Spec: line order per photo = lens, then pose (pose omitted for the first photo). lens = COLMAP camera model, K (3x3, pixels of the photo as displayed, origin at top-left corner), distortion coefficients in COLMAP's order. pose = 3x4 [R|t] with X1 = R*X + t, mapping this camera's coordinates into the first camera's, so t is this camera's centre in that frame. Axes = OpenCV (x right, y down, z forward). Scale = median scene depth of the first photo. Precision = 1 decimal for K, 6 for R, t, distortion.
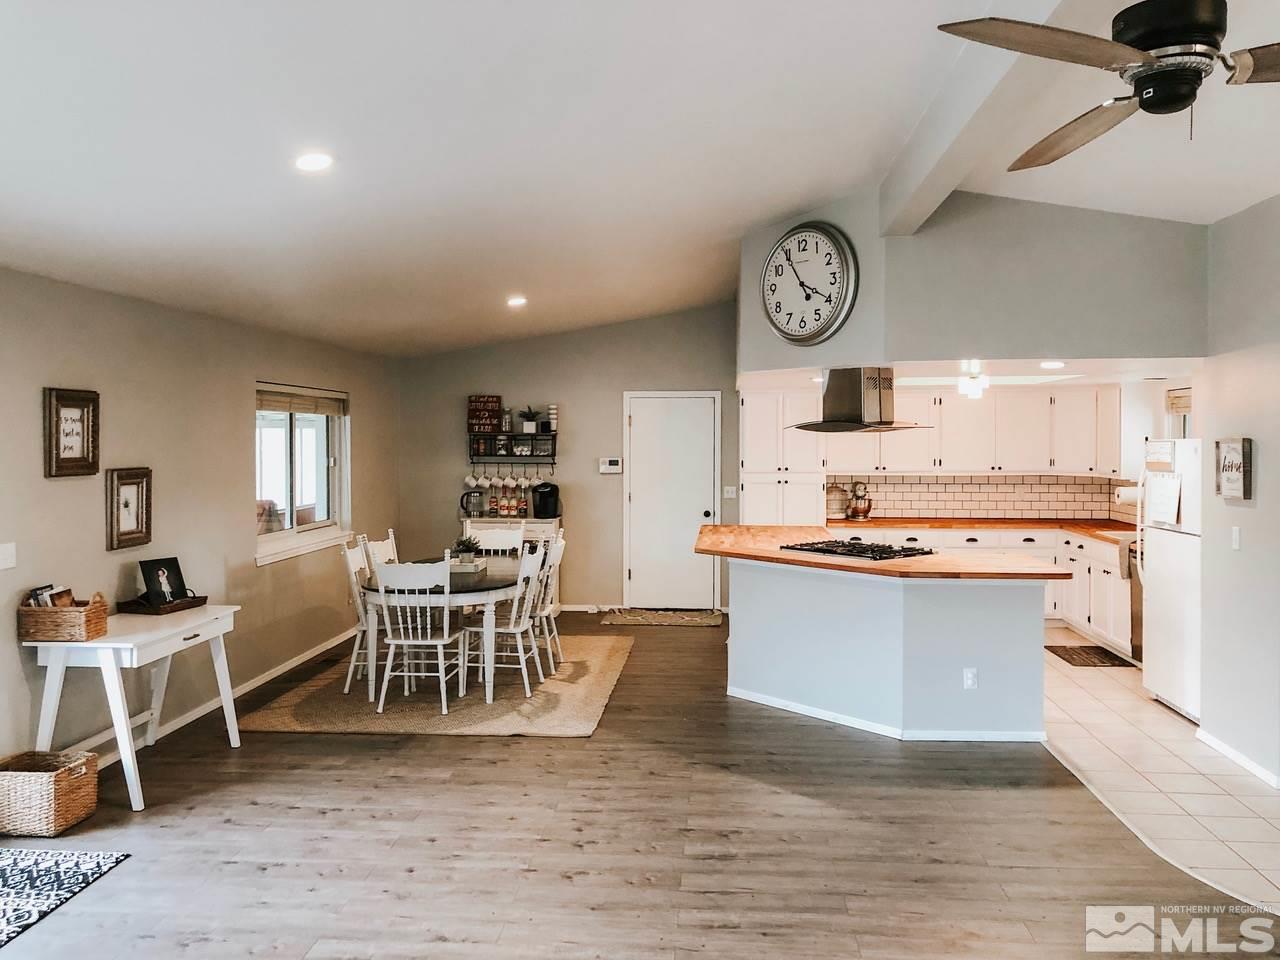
lens RADIAL K [[1091.2, 0, 638.9], [0, 1091.2, 462.6], [0, 0, 1]] dist [0.019254, 0.003149]
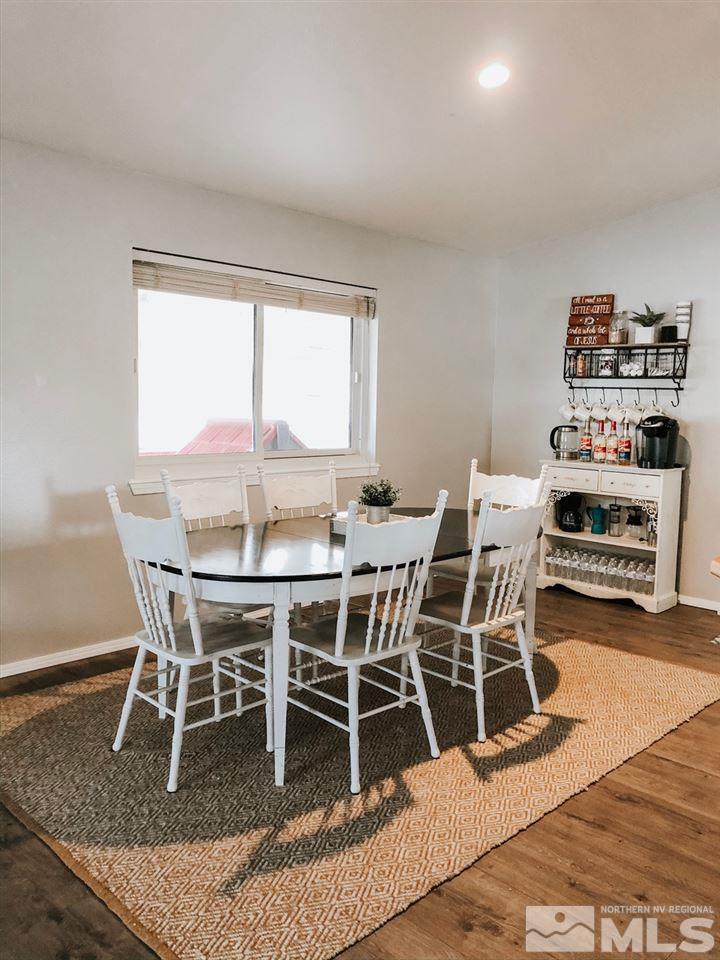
lens RADIAL K [[781.6, 0, 360.0], [0, 781.6, 480.0], [0, 0, 1]] dist [0.018546, 0.003026]
pose [[0.758890, 0.083861, -0.645797, 0.091844], [-0.036820, 0.995613, 0.086019, 0.022948], [0.650177, -0.041501, 0.758649, 0.498659]]
